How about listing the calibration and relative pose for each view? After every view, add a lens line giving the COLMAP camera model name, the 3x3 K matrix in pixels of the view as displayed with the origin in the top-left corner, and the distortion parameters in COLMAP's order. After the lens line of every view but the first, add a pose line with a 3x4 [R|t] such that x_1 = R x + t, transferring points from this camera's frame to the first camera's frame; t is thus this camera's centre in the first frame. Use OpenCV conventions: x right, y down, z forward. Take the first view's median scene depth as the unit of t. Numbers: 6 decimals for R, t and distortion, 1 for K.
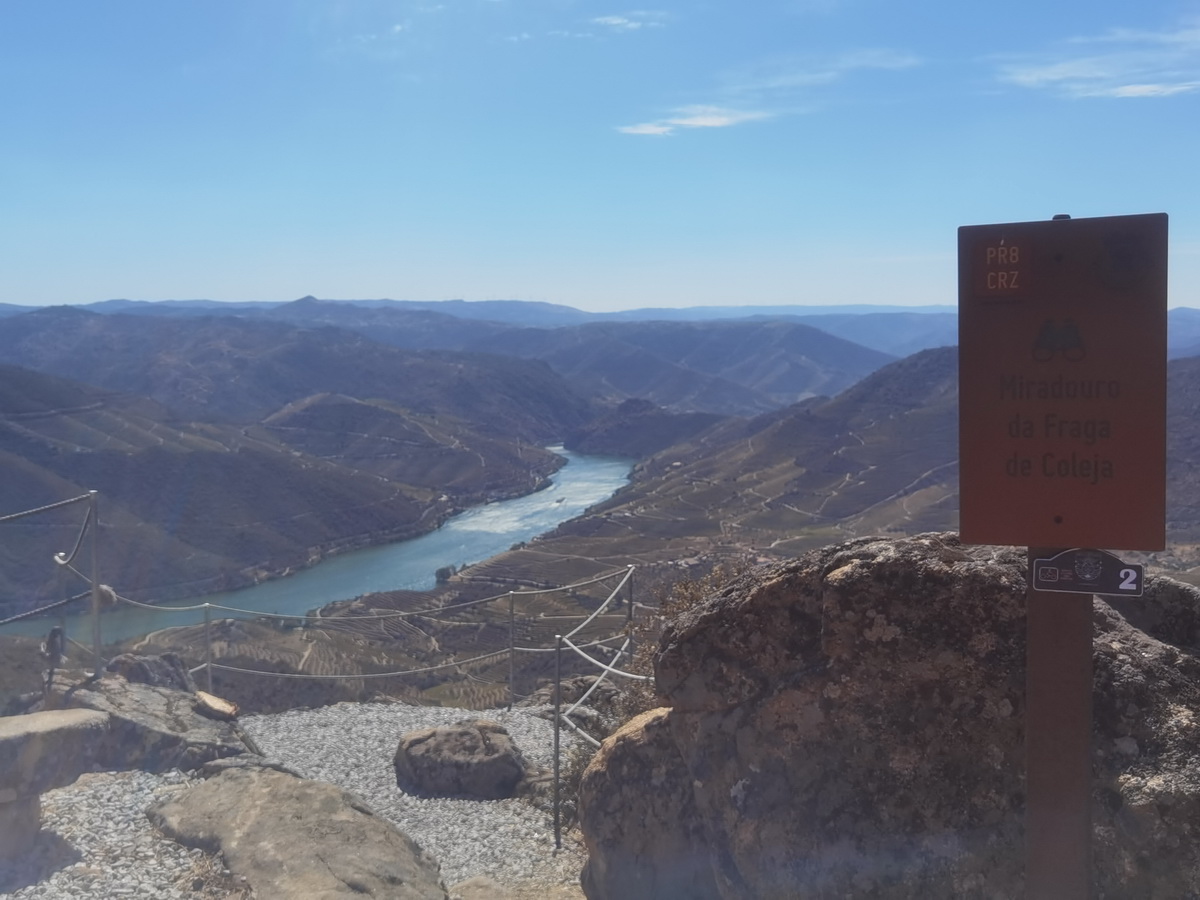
lens RADIAL K [[1308.0, 0, 598.7], [0, 1308.0, 482.5], [0, 0, 1]] dist [-0.002417, 0.000000]
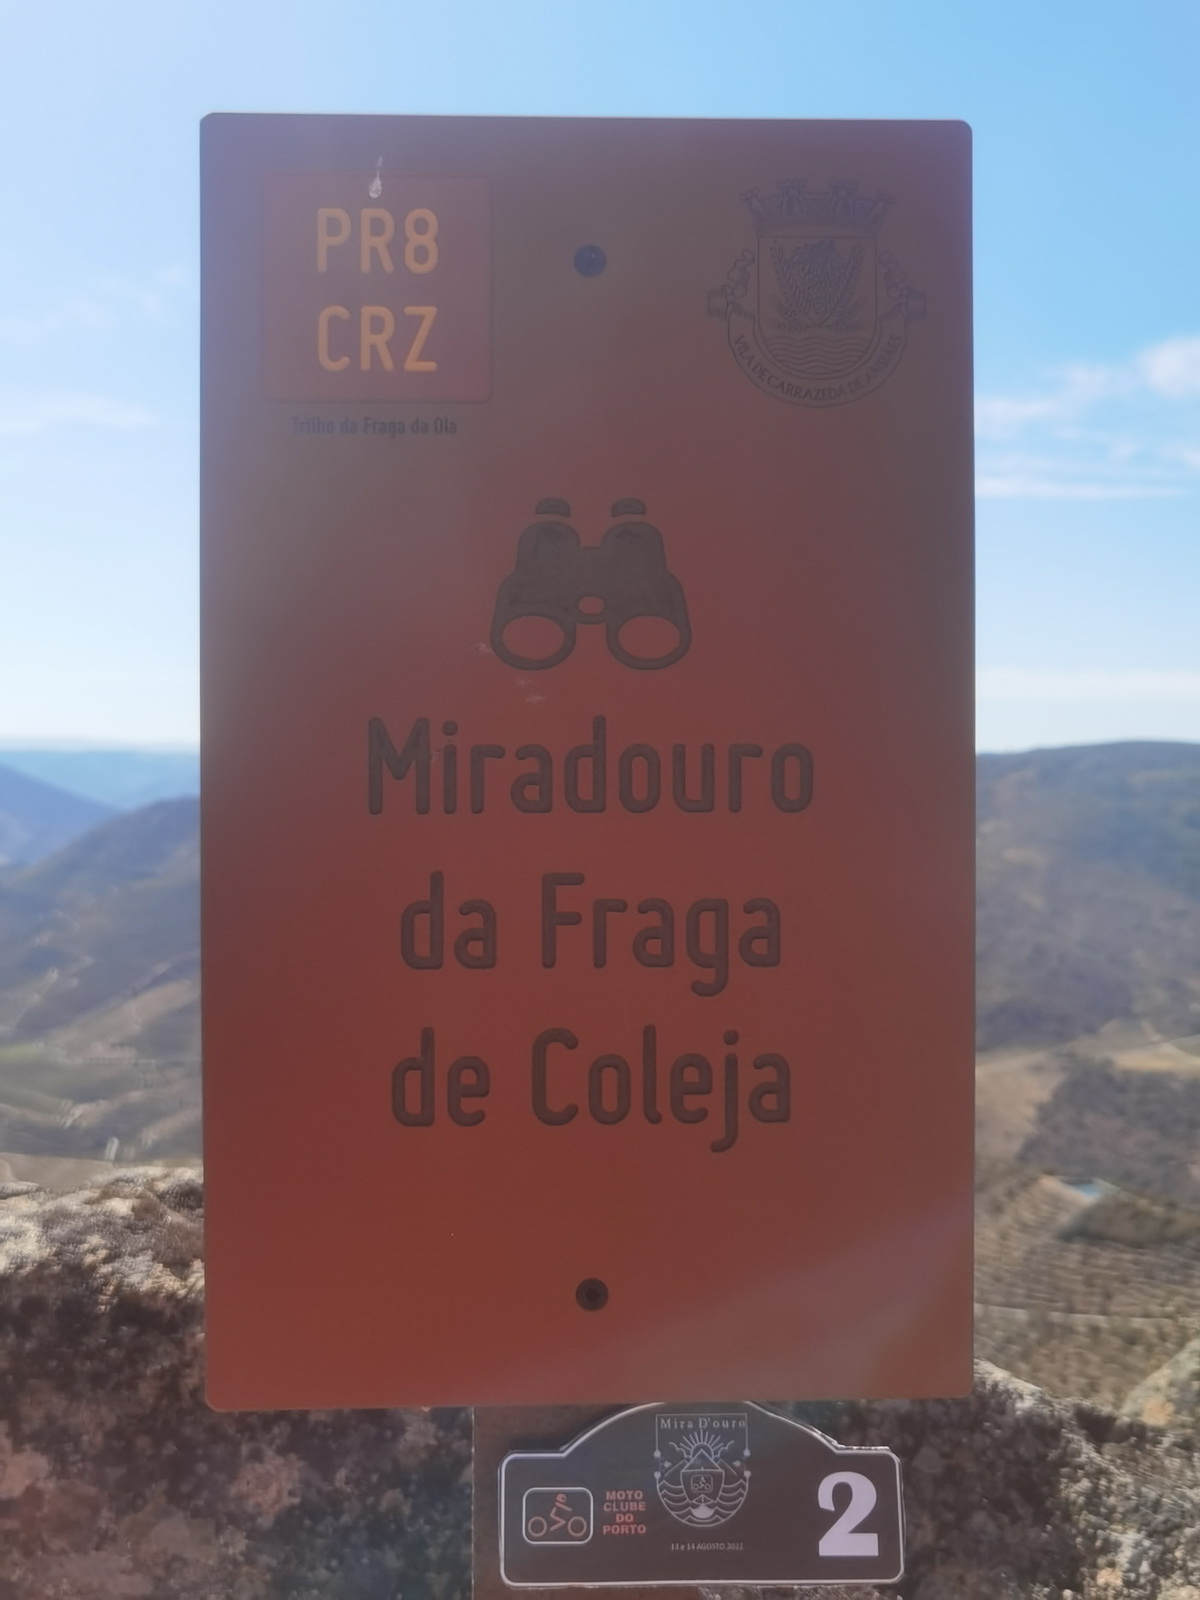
lens RADIAL K [[1744.0, 0, 596.5], [0, 1744.0, 808.8], [0, 0, 1]] dist [-0.002417, 0.000000]
pose [[0.882713, 0.024732, 0.469260, 0.135003], [0.020964, 0.995547, -0.091903, -0.023838], [-0.469444, 0.090962, 0.878264, 0.489538]]
